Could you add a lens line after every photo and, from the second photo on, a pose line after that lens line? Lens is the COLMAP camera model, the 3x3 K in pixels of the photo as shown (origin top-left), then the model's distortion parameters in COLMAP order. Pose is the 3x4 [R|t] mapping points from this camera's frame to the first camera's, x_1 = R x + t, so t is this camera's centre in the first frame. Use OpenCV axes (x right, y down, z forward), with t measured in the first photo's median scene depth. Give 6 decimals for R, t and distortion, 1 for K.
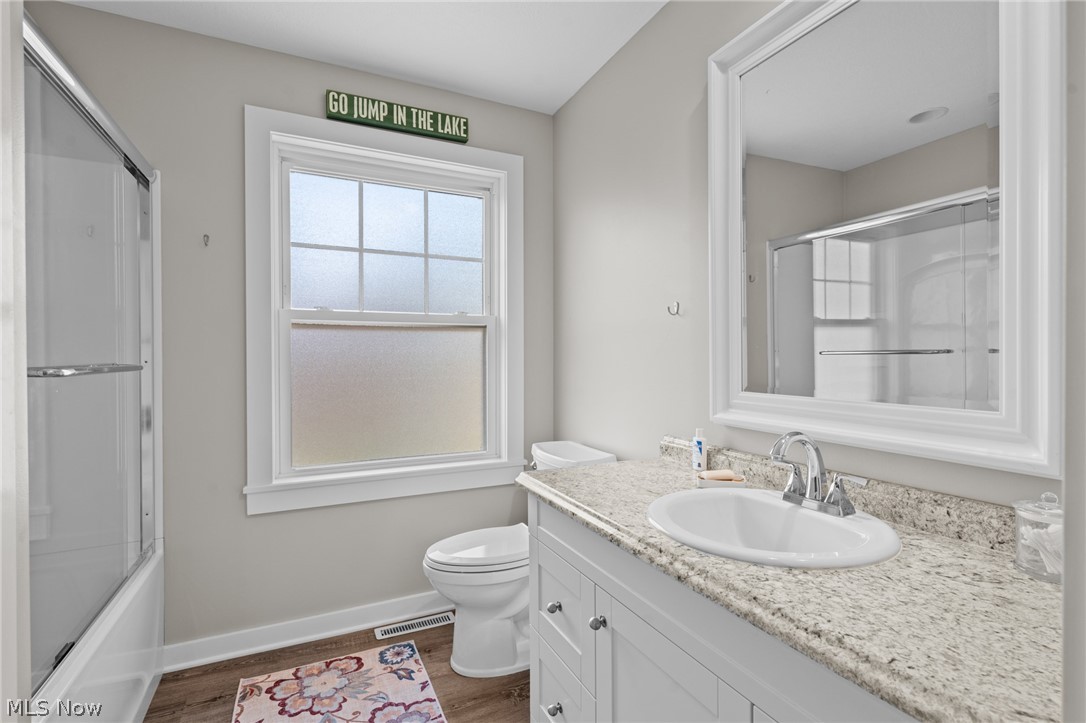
lens RADIAL K [[512.2, 0, 546.6], [0, 512.2, 359.8], [0, 0, 1]] dist [0.002474, -0.000257]
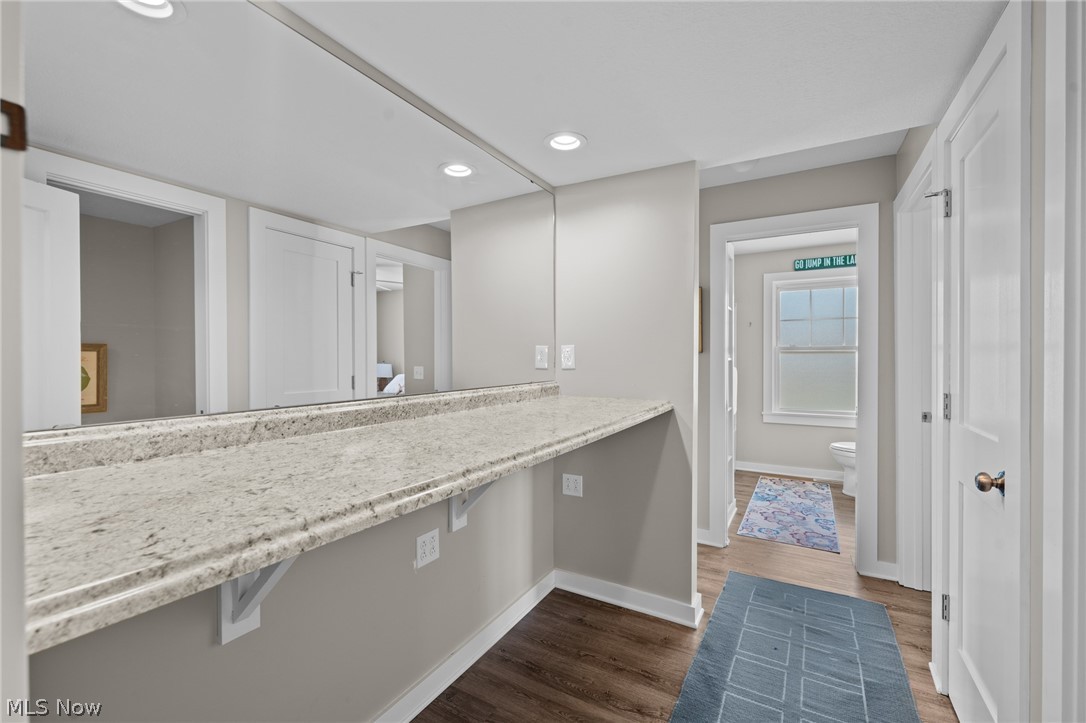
lens RADIAL K [[447.0, 0, 548.8], [0, 447.0, 362.0], [0, 0, 1]] dist [0.001126, 0.000302]
pose [[0.566144, 0.006906, -0.824278, 0.701001], [-0.007512, 0.999967, 0.003218, -0.018685], [0.824272, 0.004370, 0.566177, -1.236192]]
